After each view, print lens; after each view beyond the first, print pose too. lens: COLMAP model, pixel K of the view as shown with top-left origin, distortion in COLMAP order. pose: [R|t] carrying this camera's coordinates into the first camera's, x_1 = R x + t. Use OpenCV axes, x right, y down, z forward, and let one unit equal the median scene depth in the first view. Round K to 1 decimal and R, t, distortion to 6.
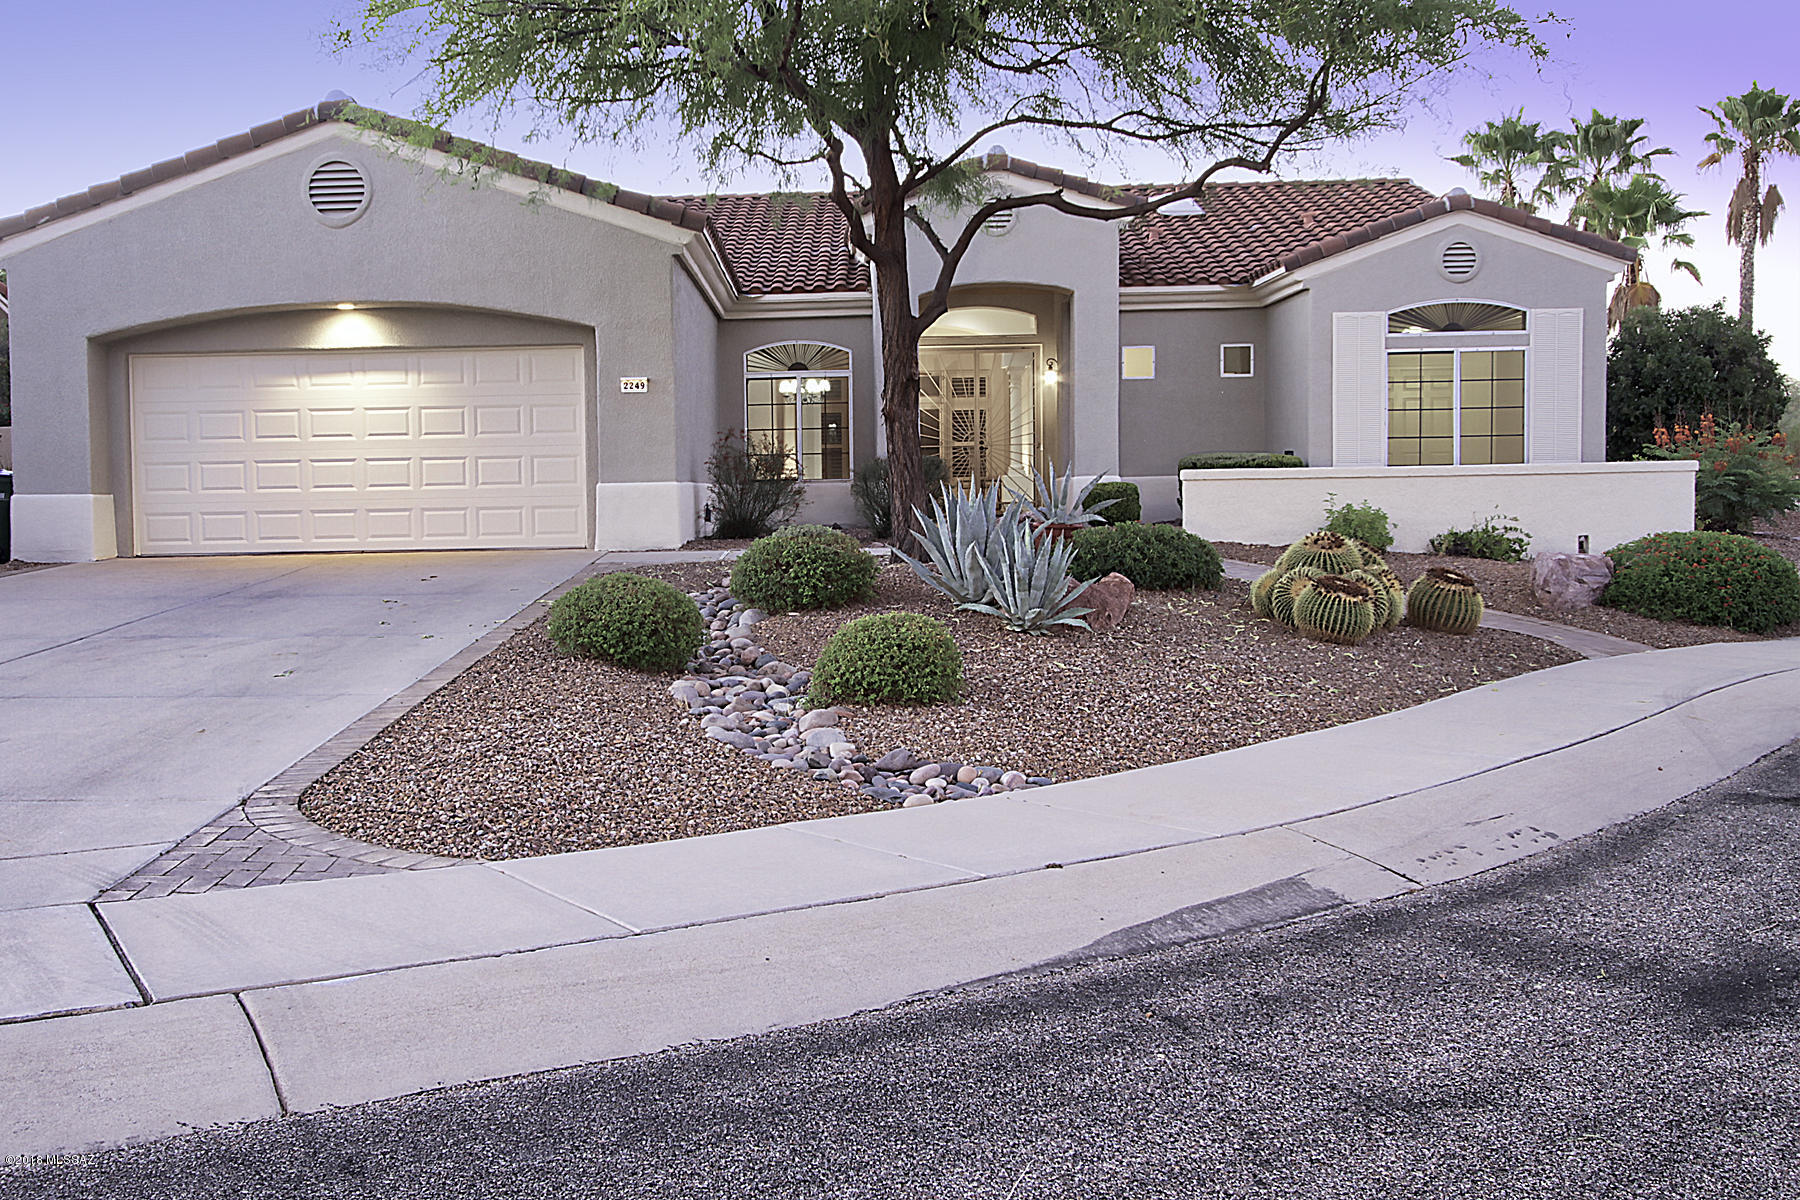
lens RADIAL K [[1939.3, 0, 900.0], [0, 1939.3, 600.0], [0, 0, 1]] dist [-0.002440, -0.015912]
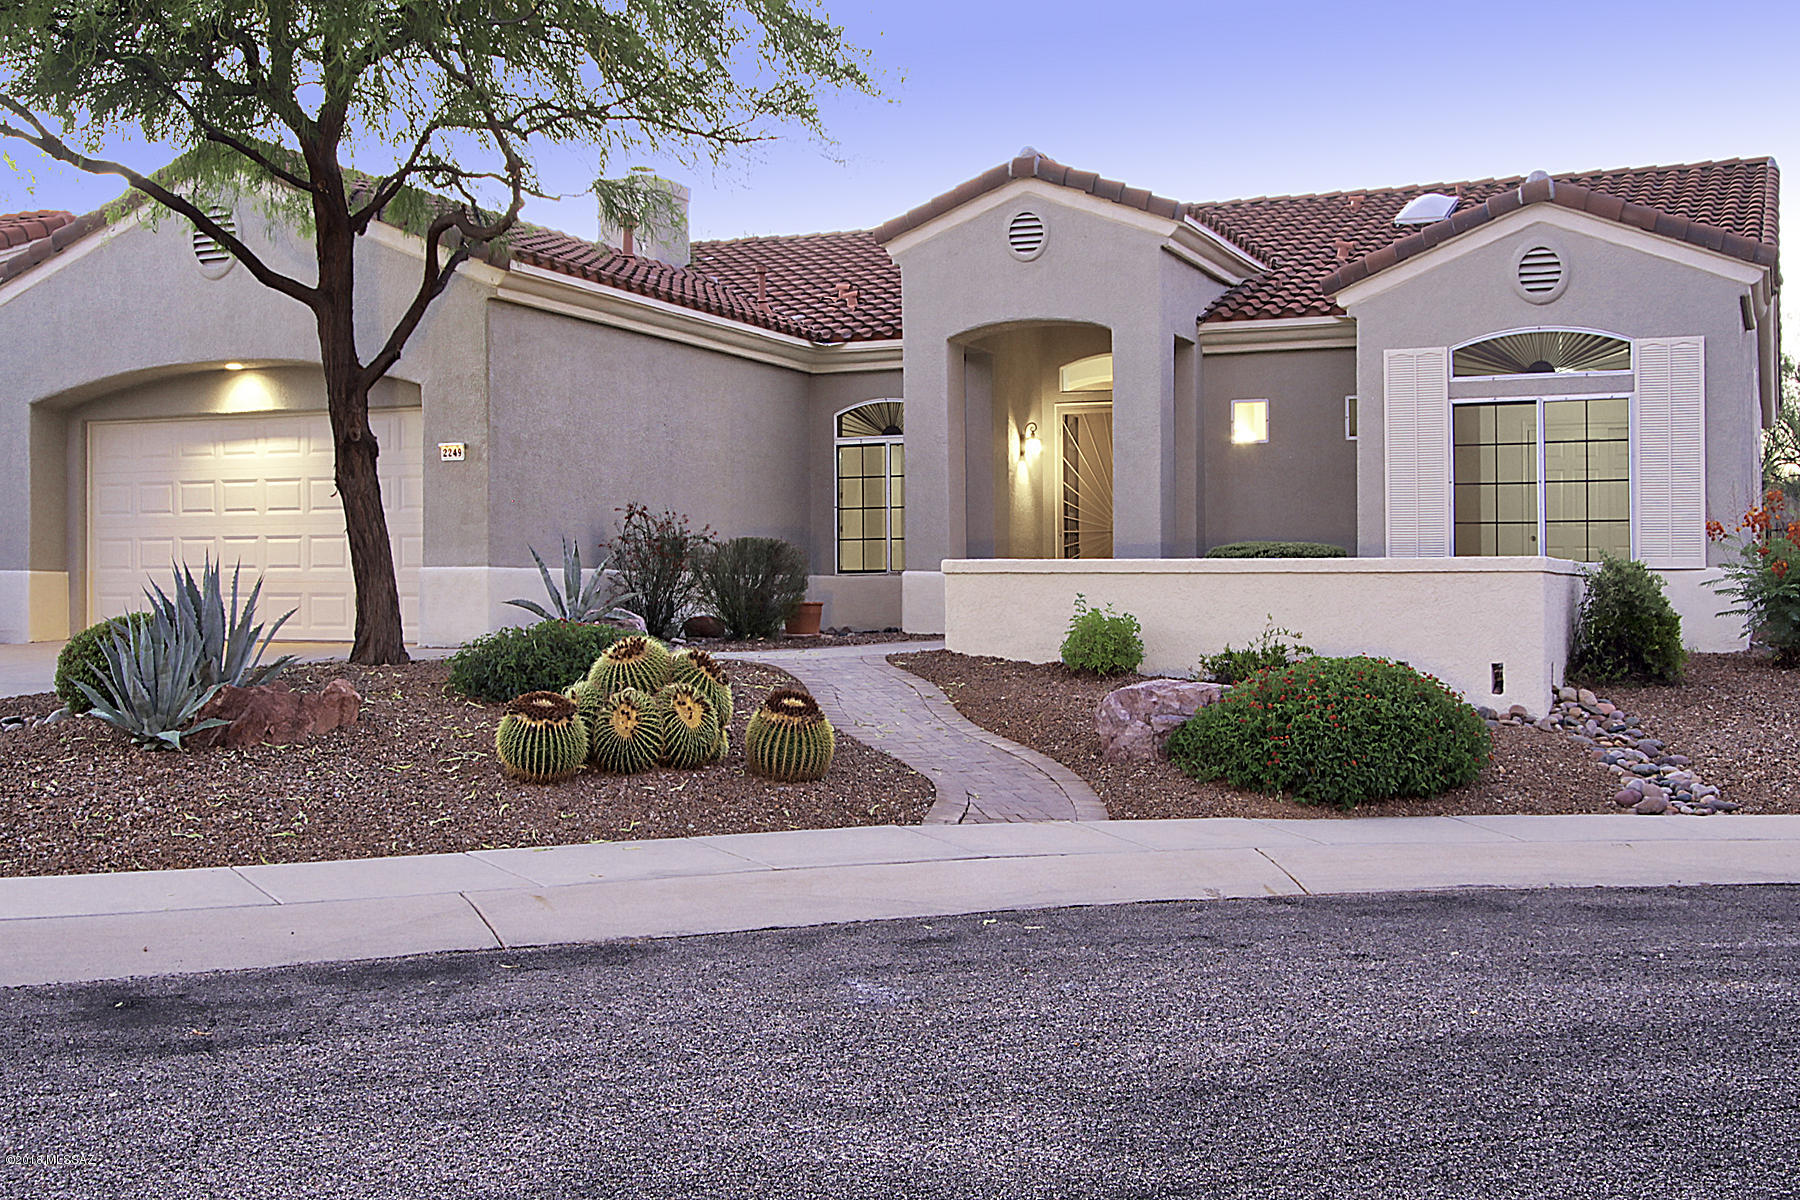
lens RADIAL K [[2415.6, 0, 900.0], [0, 2415.6, 600.0], [0, 0, 1]] dist [0.000890, -0.010434]
pose [[0.911130, 0.021572, -0.411554, 0.440300], [-0.042943, 0.998162, -0.042750, -0.008672], [0.409876, 0.056624, 0.910382, 0.111520]]
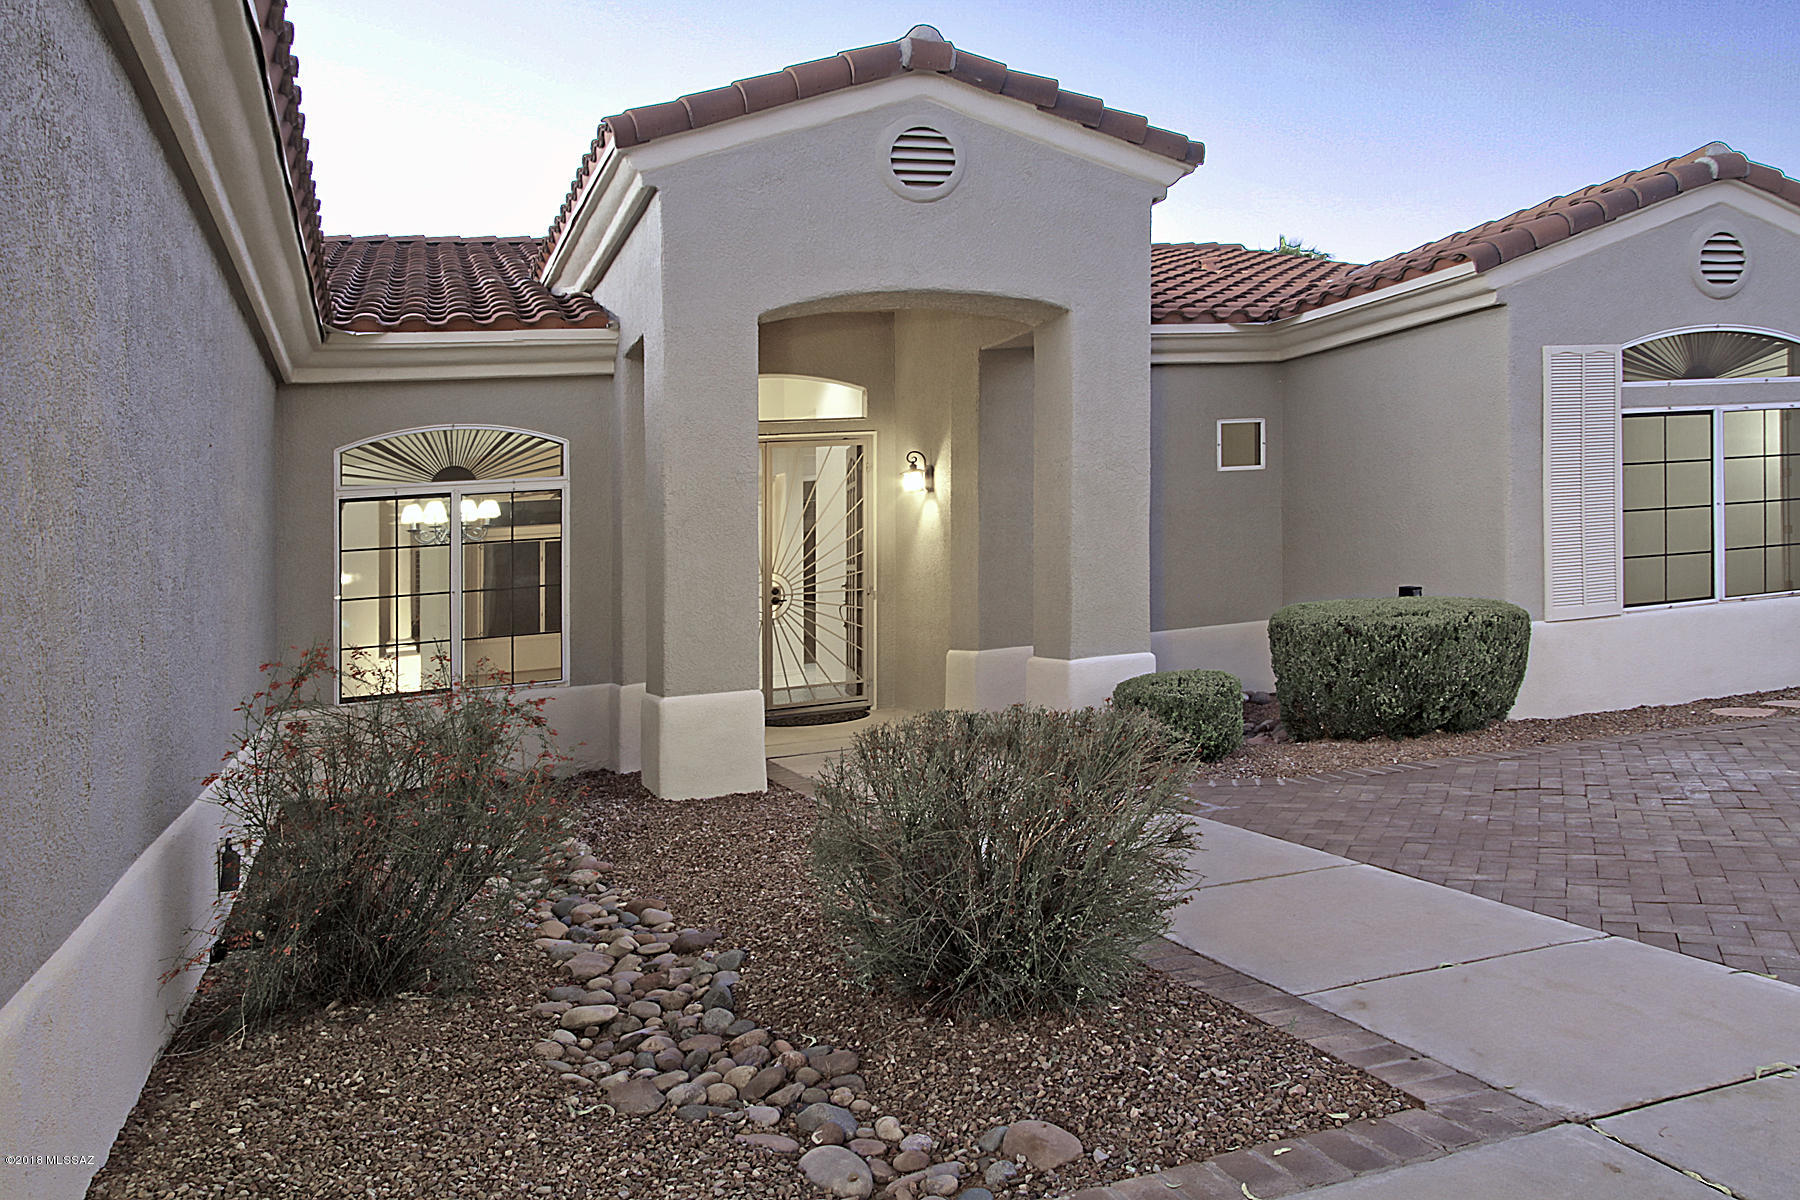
lens RADIAL K [[1253.5, 0, 900.0], [0, 1253.5, 600.0], [0, 0, 1]] dist [-0.003431, -0.001045]
pose [[0.887937, -0.057534, 0.456352, -0.125421], [0.082475, 0.995982, -0.034906, -0.076671], [-0.452510, 0.068632, 0.889114, 0.774215]]
